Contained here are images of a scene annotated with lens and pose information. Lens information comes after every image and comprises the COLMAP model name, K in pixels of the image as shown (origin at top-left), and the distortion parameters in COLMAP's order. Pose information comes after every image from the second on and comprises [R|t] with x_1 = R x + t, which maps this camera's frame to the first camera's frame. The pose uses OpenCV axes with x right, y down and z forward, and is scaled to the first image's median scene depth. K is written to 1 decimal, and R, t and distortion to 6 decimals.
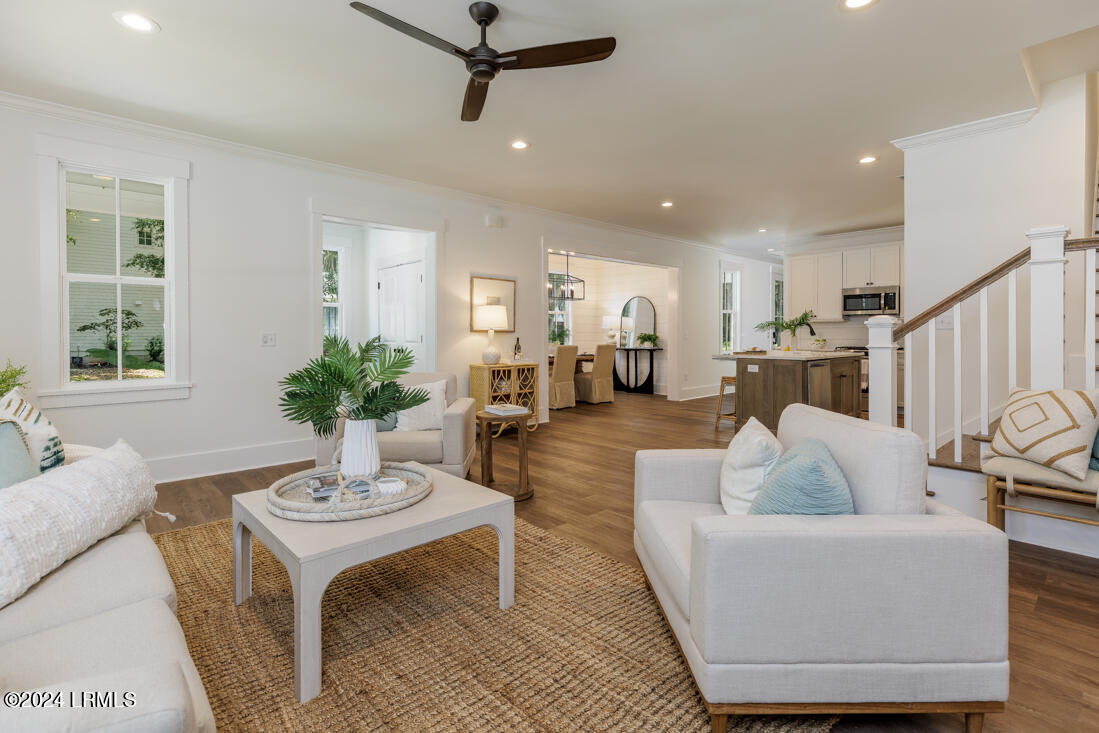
lens RADIAL K [[517.3, 0, 547.5], [0, 517.3, 345.4], [0, 0, 1]] dist [-0.026052, 0.000124]
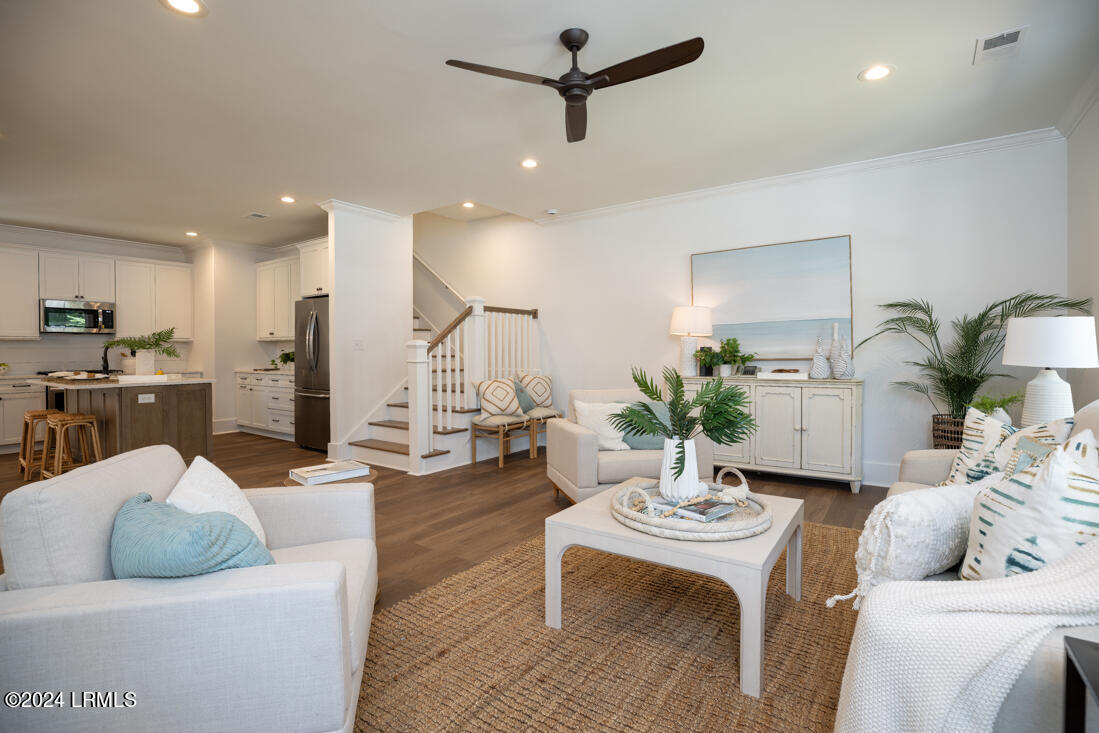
lens RADIAL K [[513.5, 0, 551.3], [0, 513.5, 361.2], [0, 0, 1]] dist [-0.080051, 0.034194]
pose [[-0.223495, -0.015888, 0.974576, -0.365032], [0.028415, 0.999336, 0.022808, -0.009050], [-0.974291, 0.032790, -0.222895, 0.425298]]
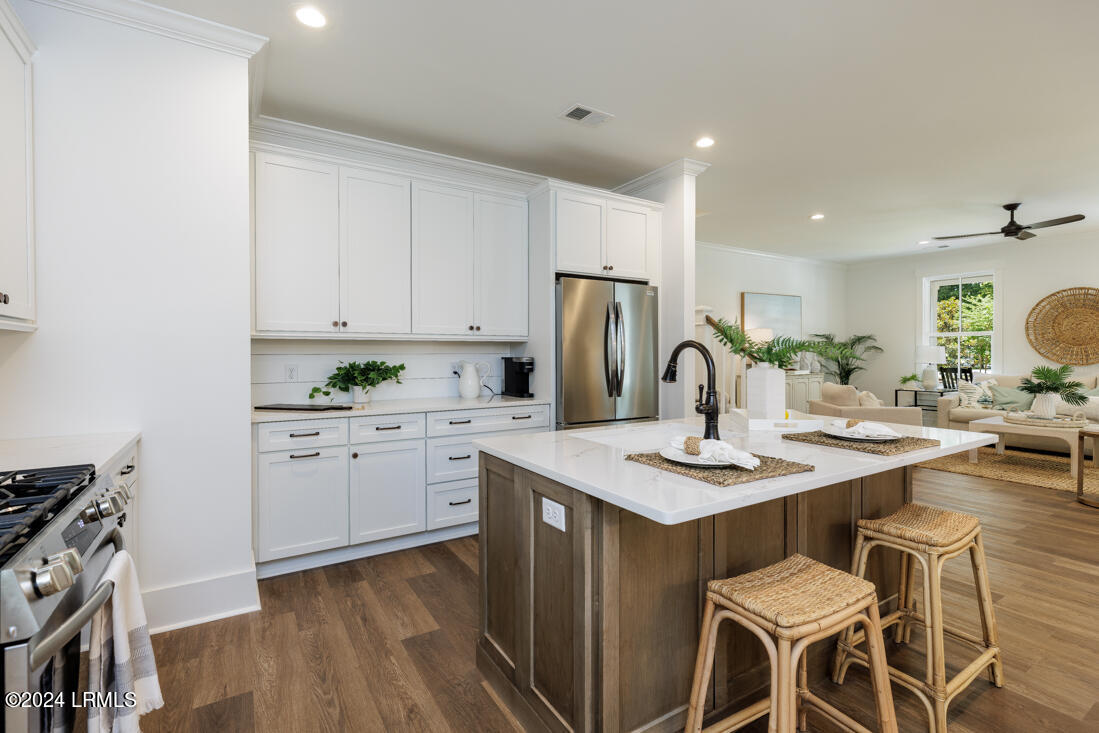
lens RADIAL K [[497.4, 0, 547.6], [0, 497.4, 360.8], [0, 0, 1]] dist [-0.000244, -0.000083]
pose [[-0.981382, 0.003482, 0.192035, 0.451584], [0.010978, 0.999218, 0.037986, -0.038713], [-0.191753, 0.039387, -0.980653, 1.120258]]
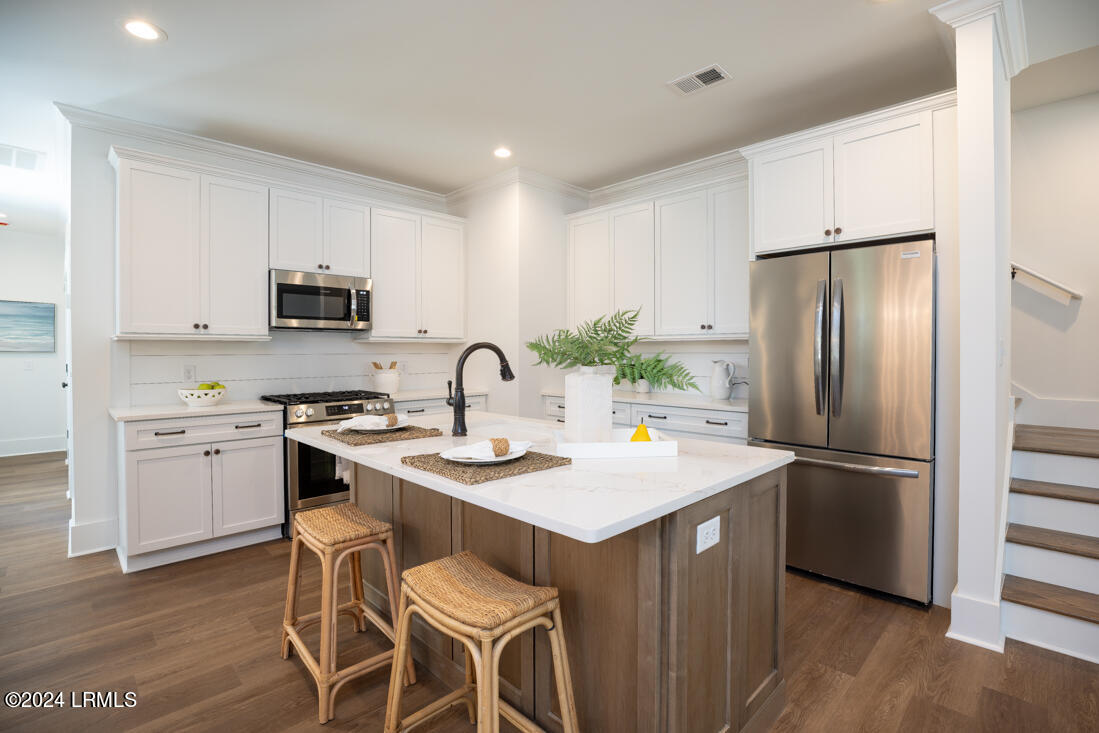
lens RADIAL K [[517.3, 0, 547.5], [0, 517.3, 345.4], [0, 0, 1]] dist [-0.026052, 0.000124]
pose [[-0.032976, 0.015429, 0.999337, 0.127831], [0.027927, 0.999505, -0.014510, -0.031884], [-0.999066, 0.027430, -0.033391, 0.826147]]
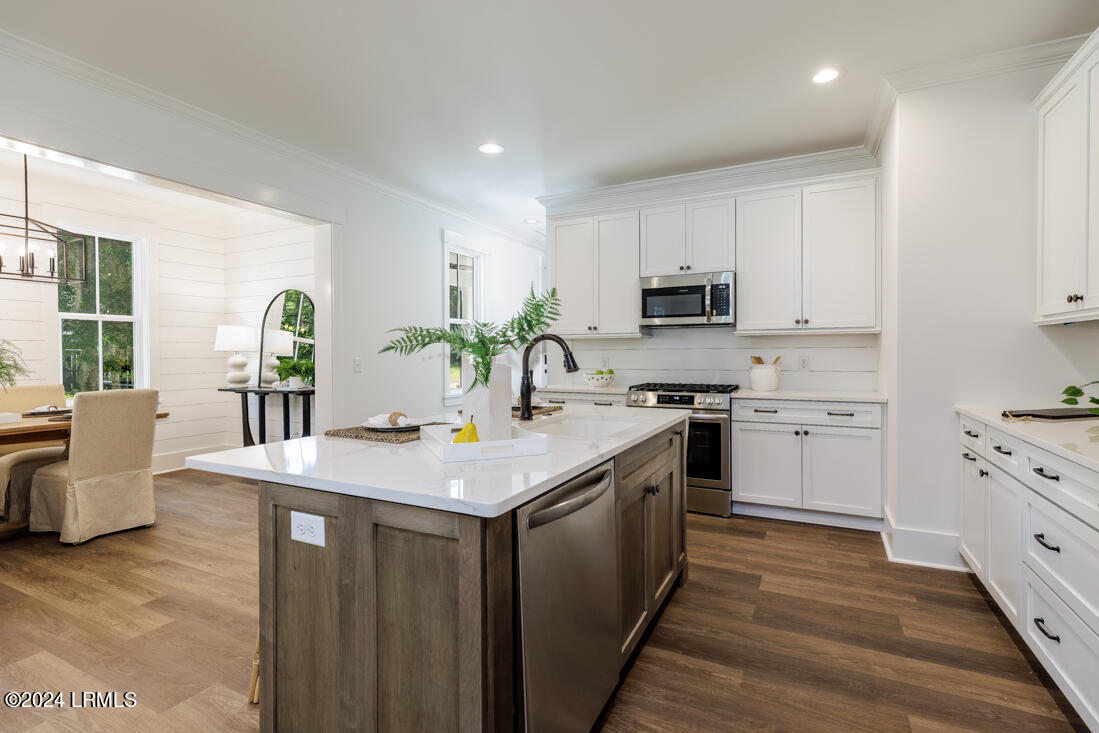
lens RADIAL K [[508.5, 0, 550.9], [0, 508.5, 351.6], [0, 0, 1]] dist [0.002430, -0.000014]
pose [[0.936884, -0.000751, 0.349639, 0.318599], [0.010413, 0.999614, -0.025755, -0.020629], [-0.349484, 0.027770, 0.936531, 0.565853]]
